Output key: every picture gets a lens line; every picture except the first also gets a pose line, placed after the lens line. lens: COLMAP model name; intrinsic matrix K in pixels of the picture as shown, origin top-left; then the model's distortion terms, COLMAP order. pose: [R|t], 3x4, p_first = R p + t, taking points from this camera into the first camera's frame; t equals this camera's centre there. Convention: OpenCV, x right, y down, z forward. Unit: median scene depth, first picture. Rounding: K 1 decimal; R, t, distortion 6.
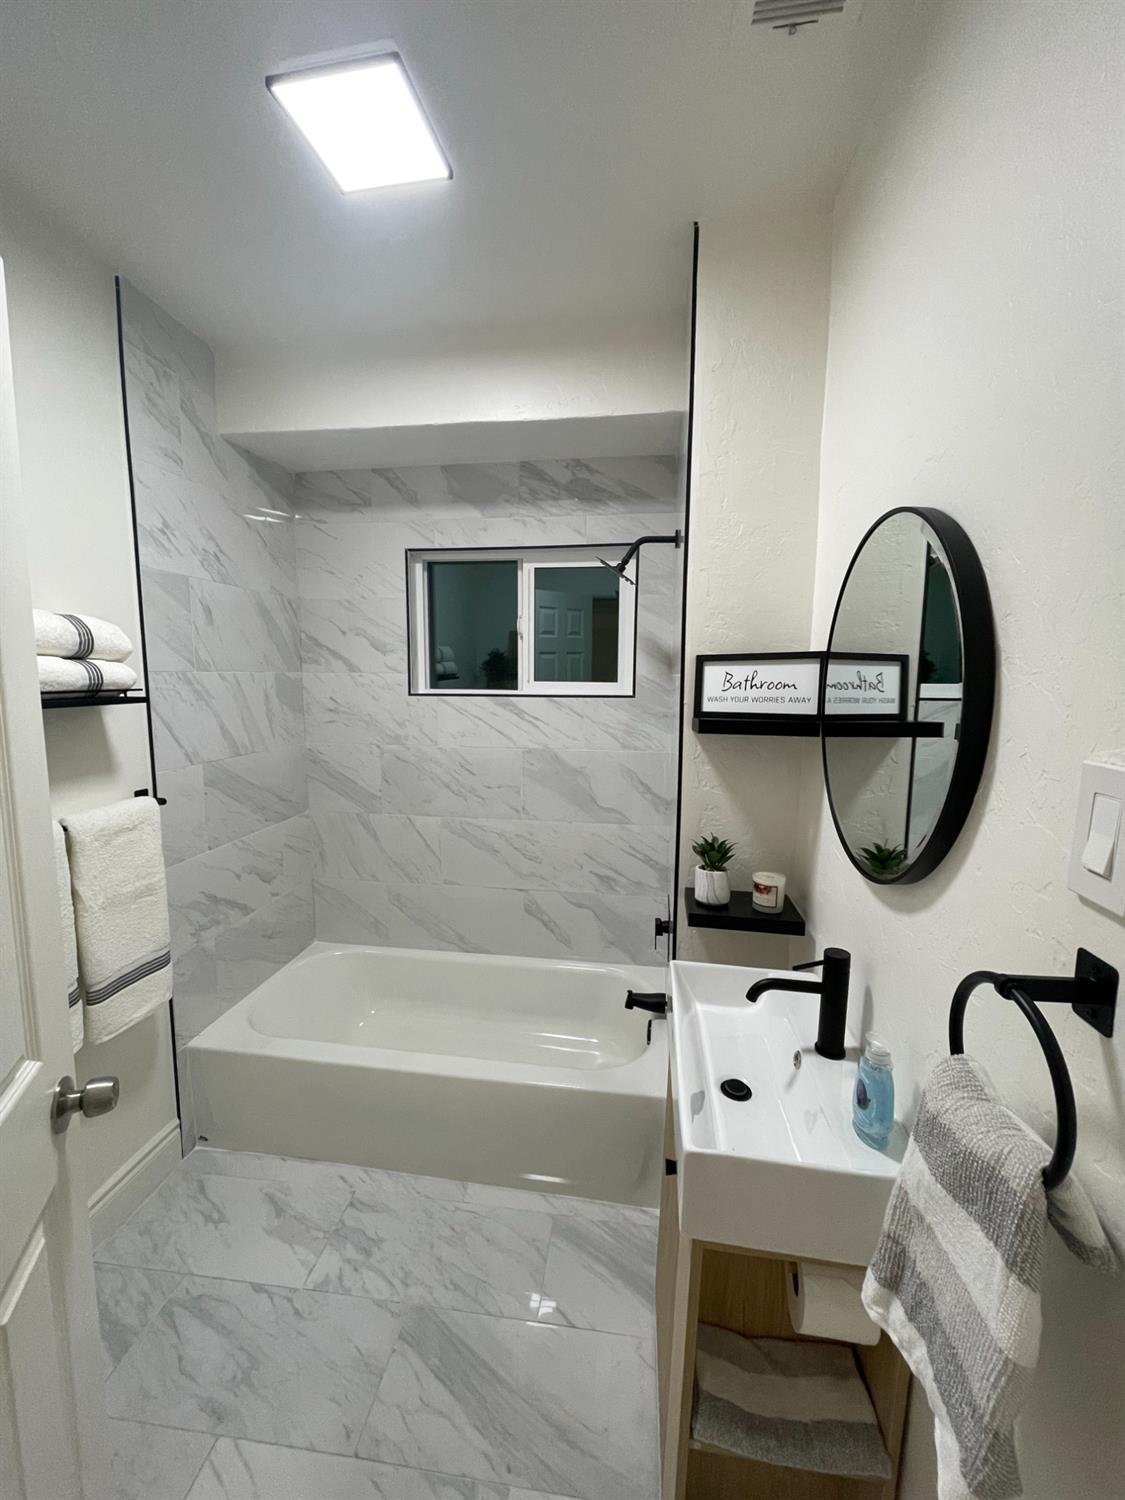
lens RADIAL K [[605.2, 0, 563.9], [0, 605.2, 747.9], [0, 0, 1]] dist [-0.001132, -0.000135]
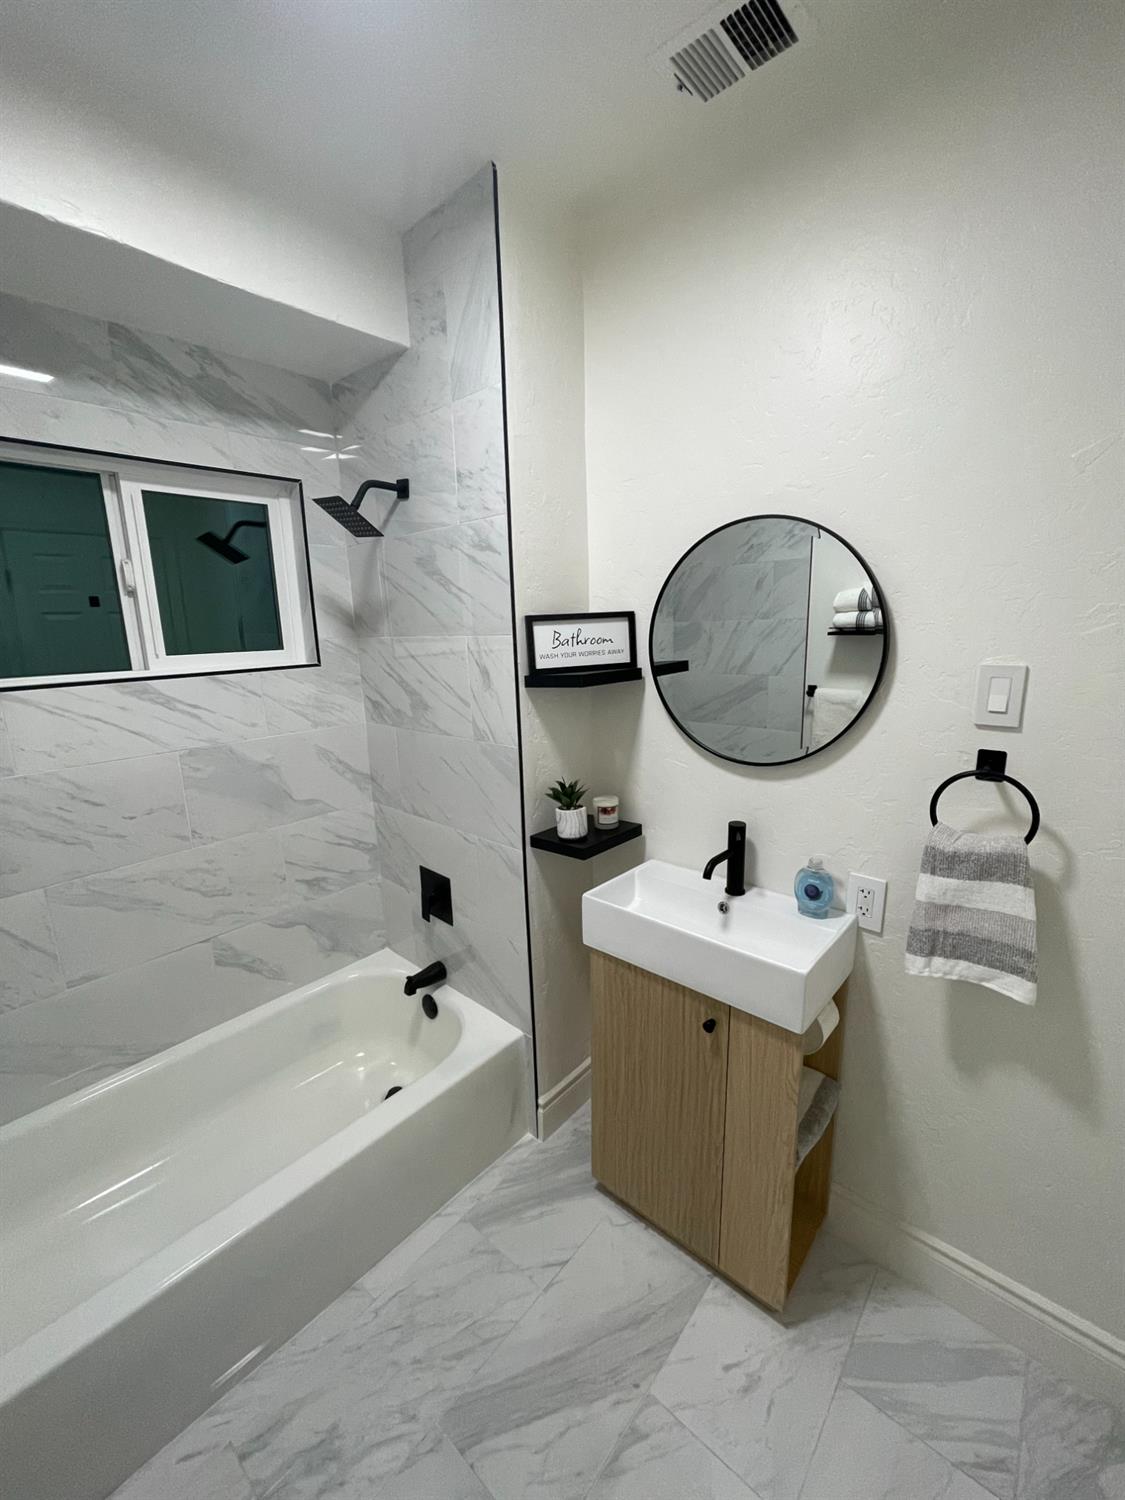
lens RADIAL K [[605.2, 0, 563.9], [0, 605.2, 747.9], [0, 0, 1]] dist [-0.001132, -0.000135]
pose [[0.556660, -0.192511, 0.808127, -0.547668], [0.134818, 0.980818, 0.140783, -0.058481], [-0.819728, 0.030582, 0.571936, 0.307817]]
